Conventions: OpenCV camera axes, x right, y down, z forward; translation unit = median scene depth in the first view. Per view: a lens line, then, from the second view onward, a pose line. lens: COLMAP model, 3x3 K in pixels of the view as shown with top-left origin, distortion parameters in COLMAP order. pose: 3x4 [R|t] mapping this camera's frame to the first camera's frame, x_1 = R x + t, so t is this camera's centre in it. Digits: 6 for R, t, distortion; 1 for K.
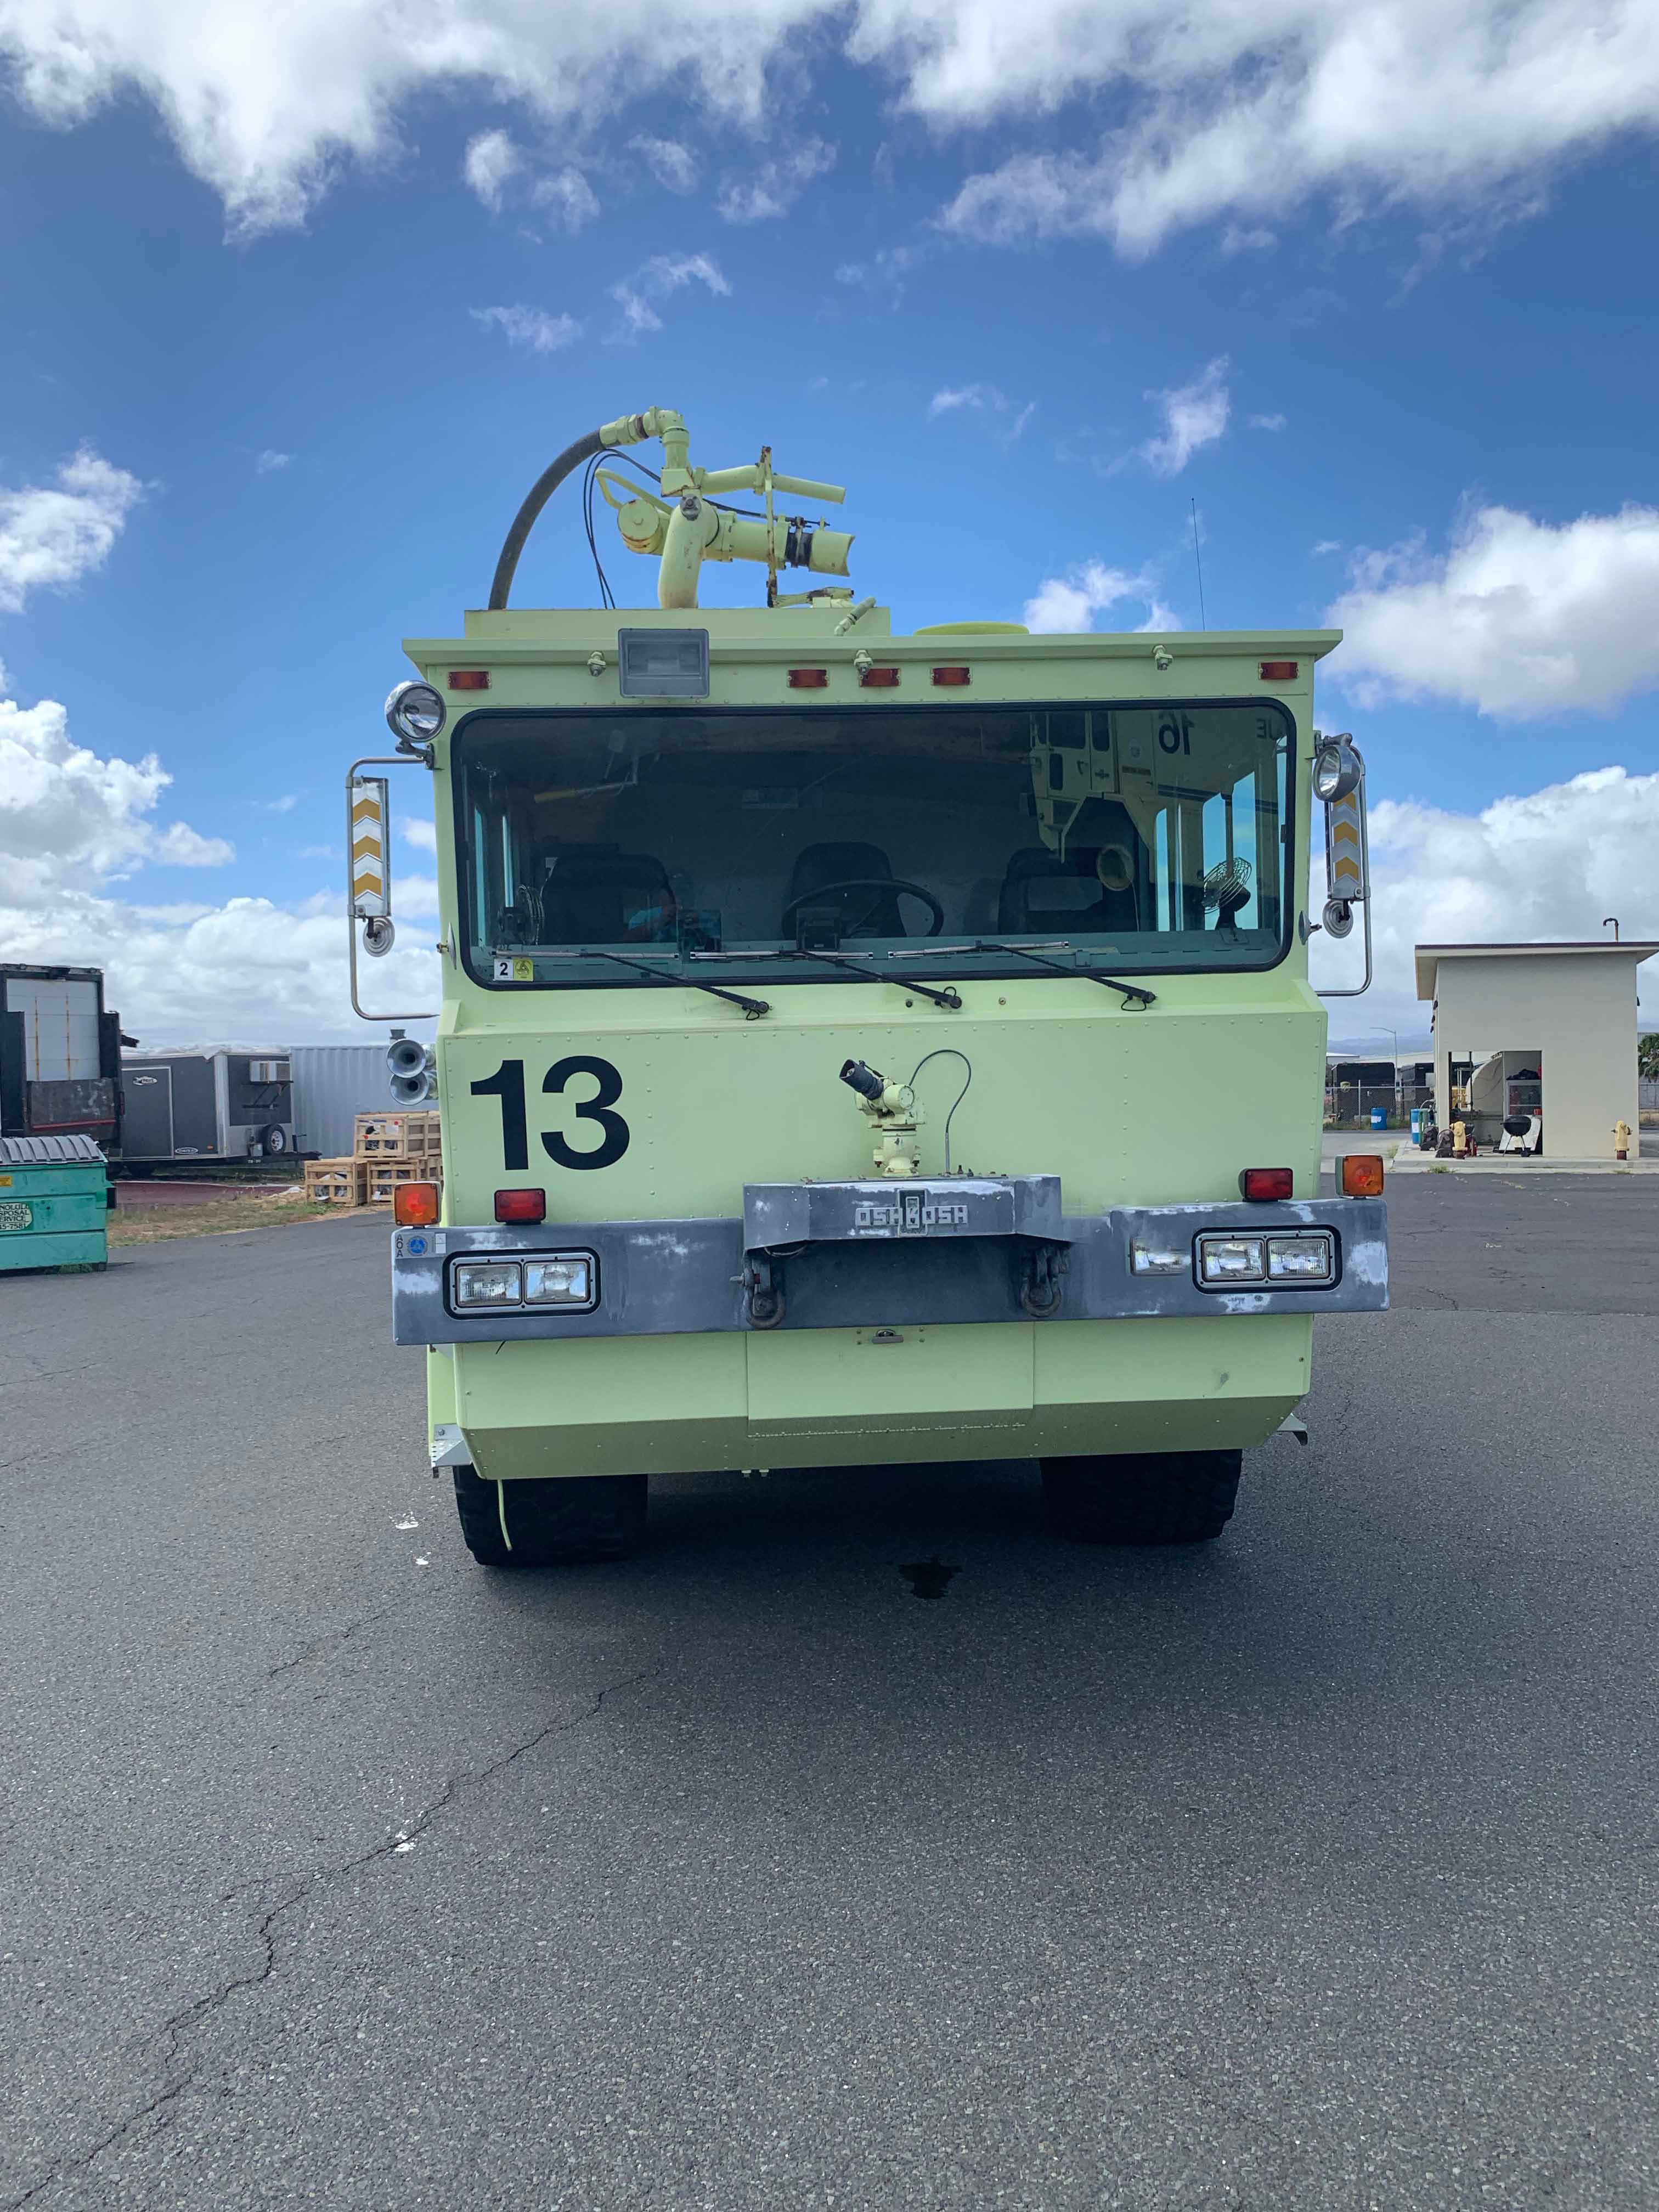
lens RADIAL K [[1558.8, 0, 819.4], [0, 1558.8, 1075.0], [0, 0, 1]] dist [0.103876, -0.140852]
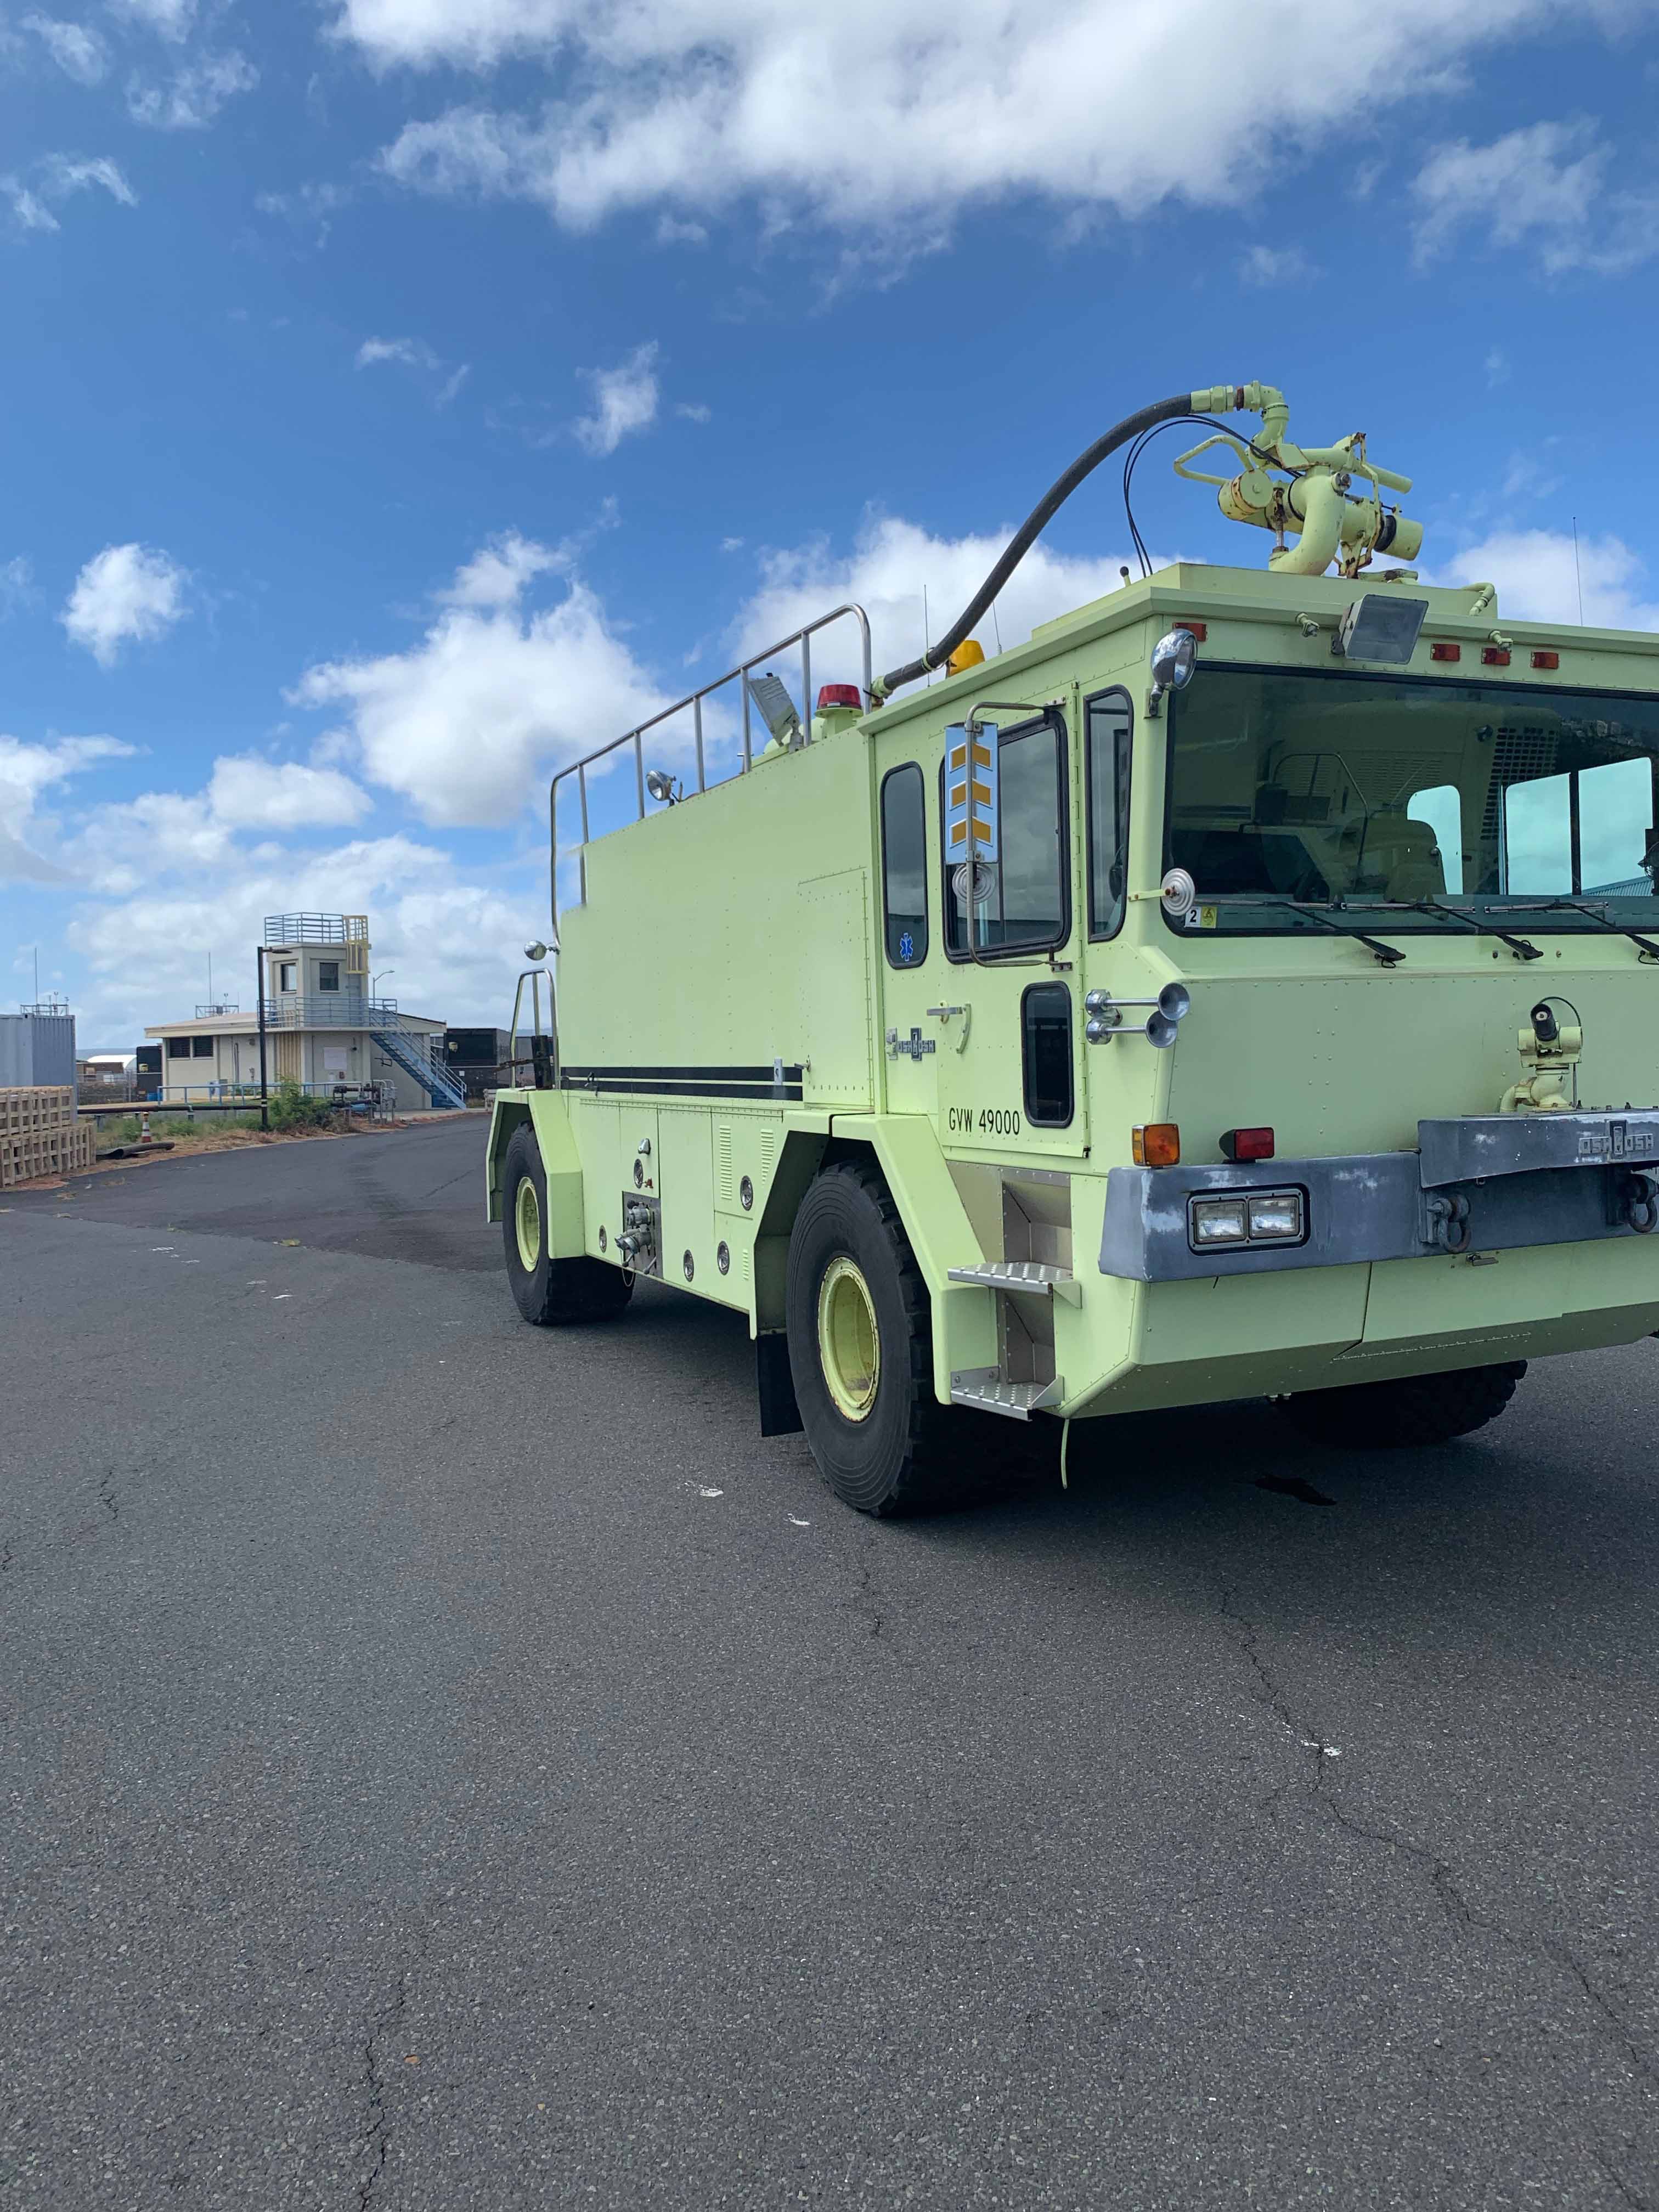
lens RADIAL K [[1572.4, 0, 821.3], [0, 1572.4, 1060.4], [0, 0, 1]] dist [0.064748, -0.110798]
pose [[0.943826, -0.008186, 0.330342, -0.778770], [0.004156, 0.999908, 0.012904, 0.012406], [-0.330417, -0.010806, 0.943773, 0.106683]]
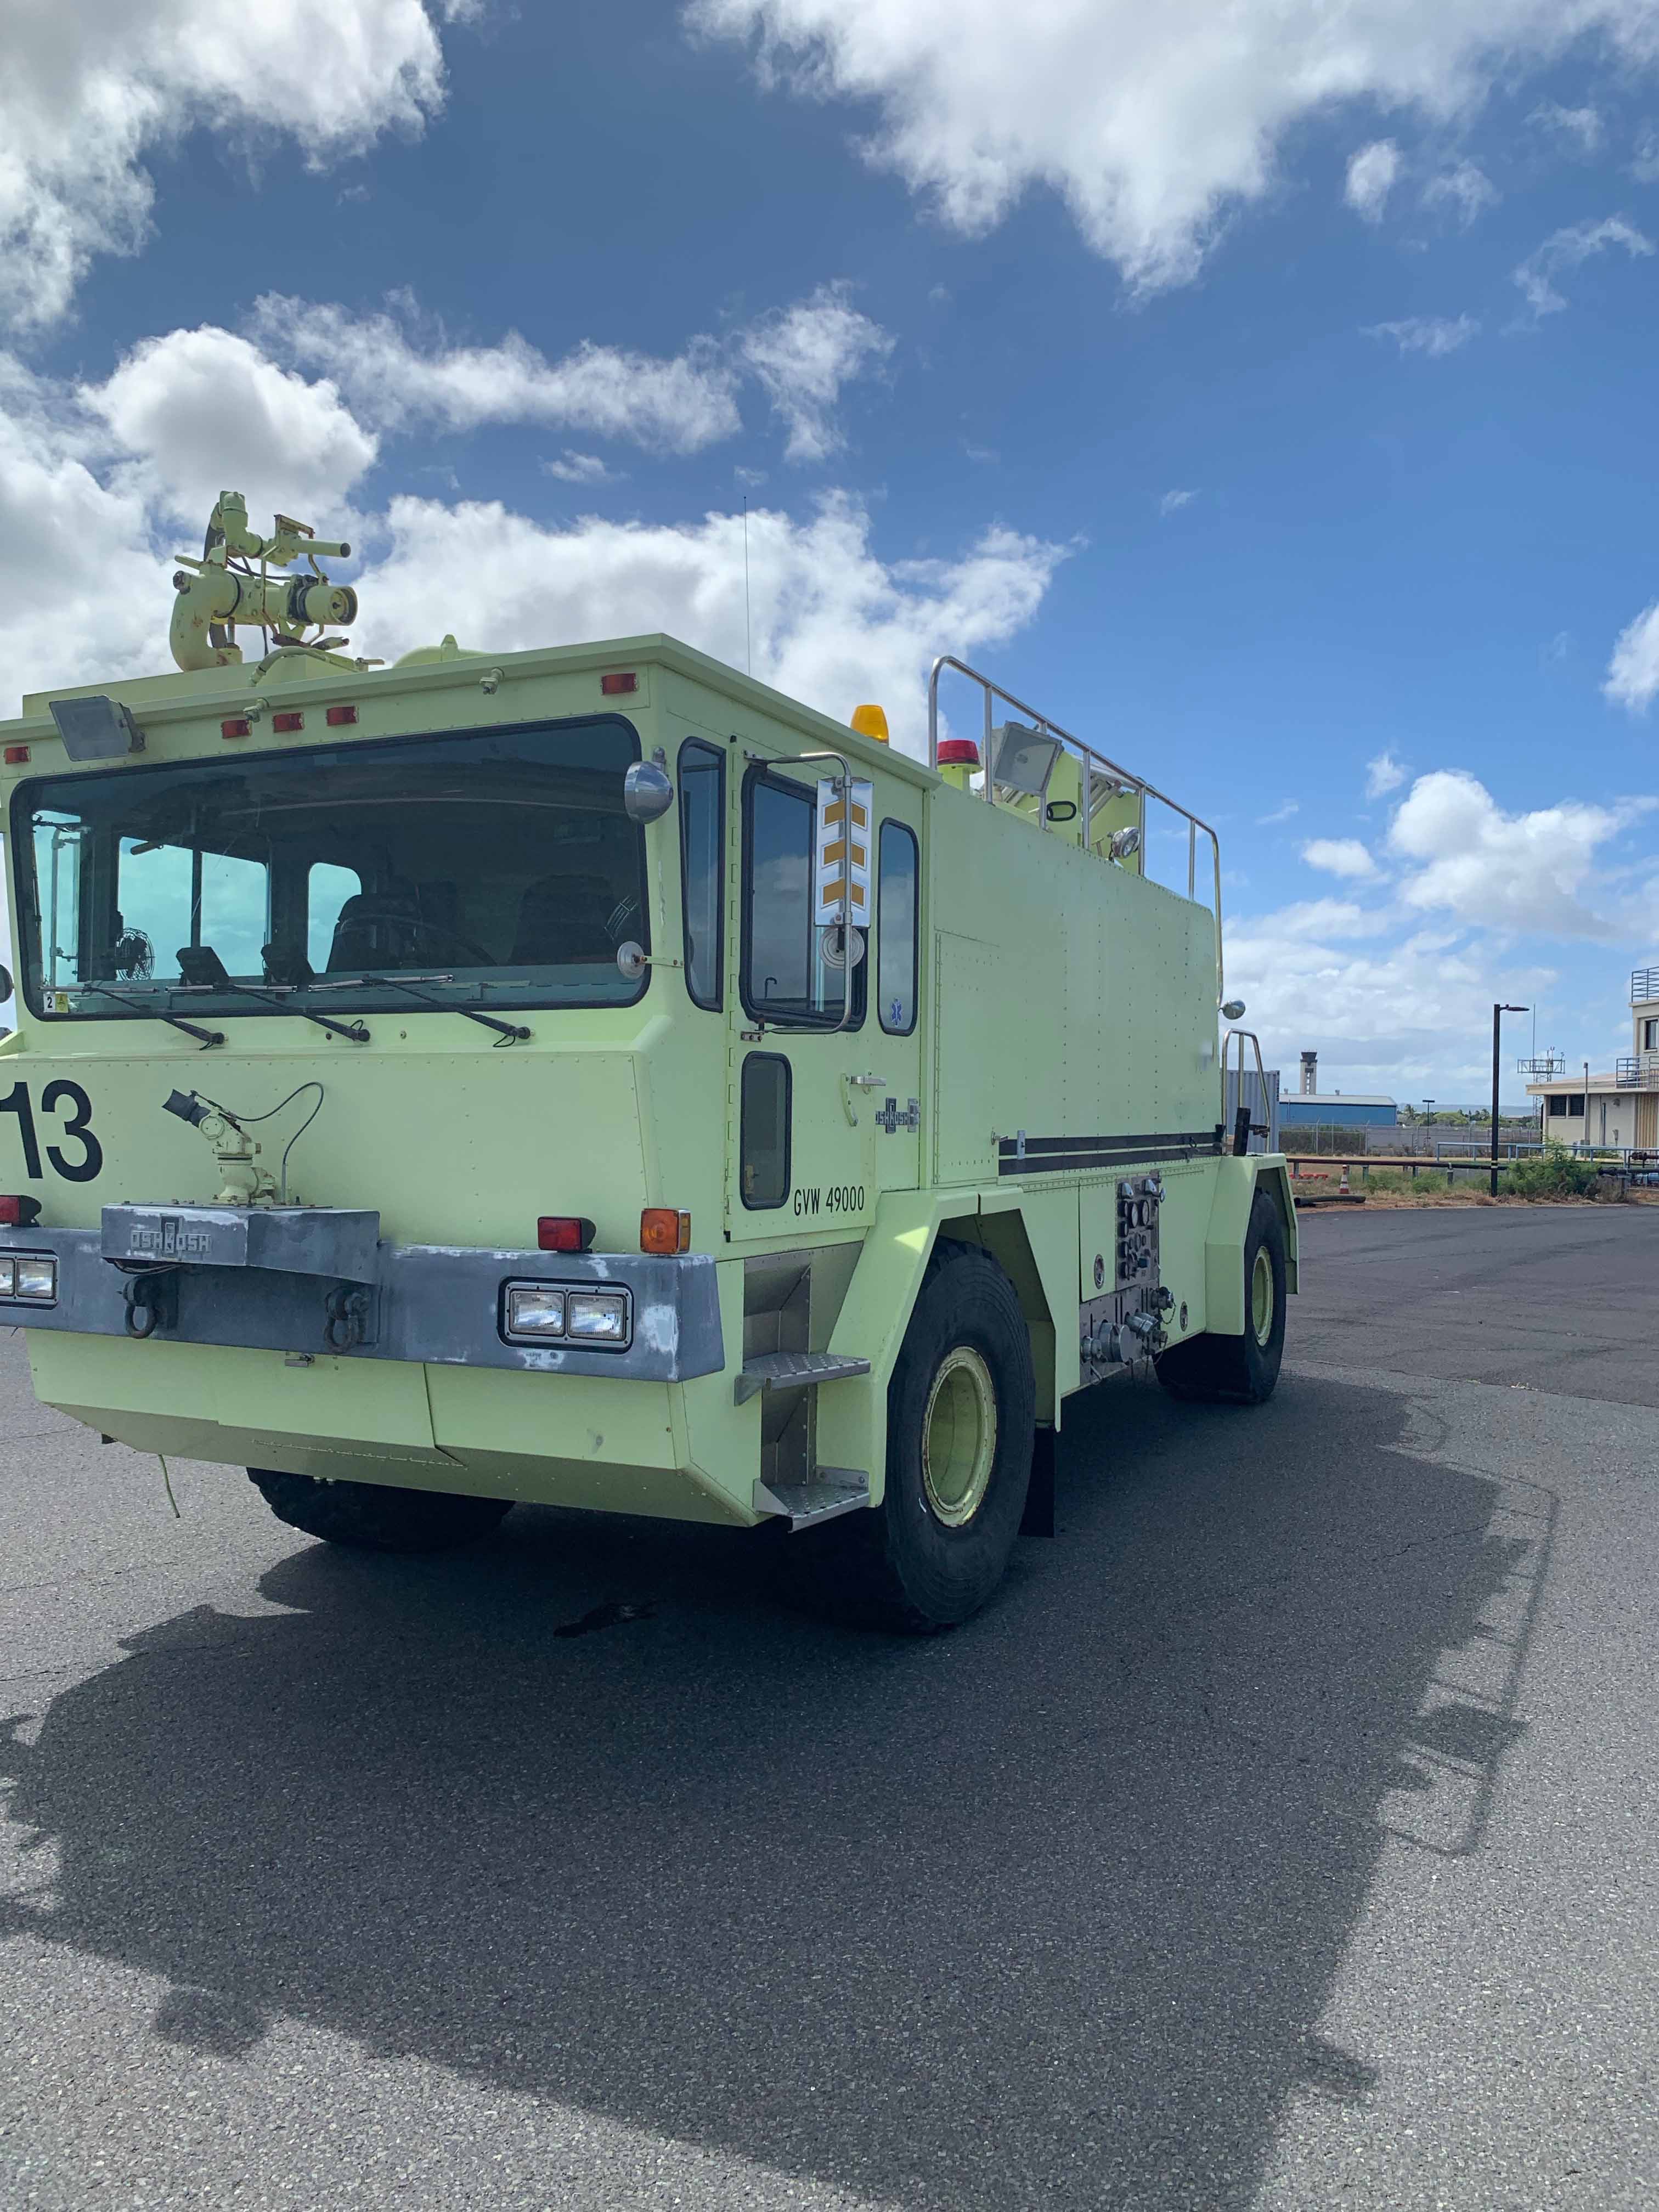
lens RADIAL K [[1620.6, 0, 924.8], [0, 1620.6, 1070.4], [0, 0, 1]] dist [0.002702, -0.004872]
pose [[0.891548, 0.019944, -0.452487, 0.909575], [-0.026080, 0.999633, -0.007324, -0.026225], [0.452175, 0.018330, 0.891741, 0.237714]]
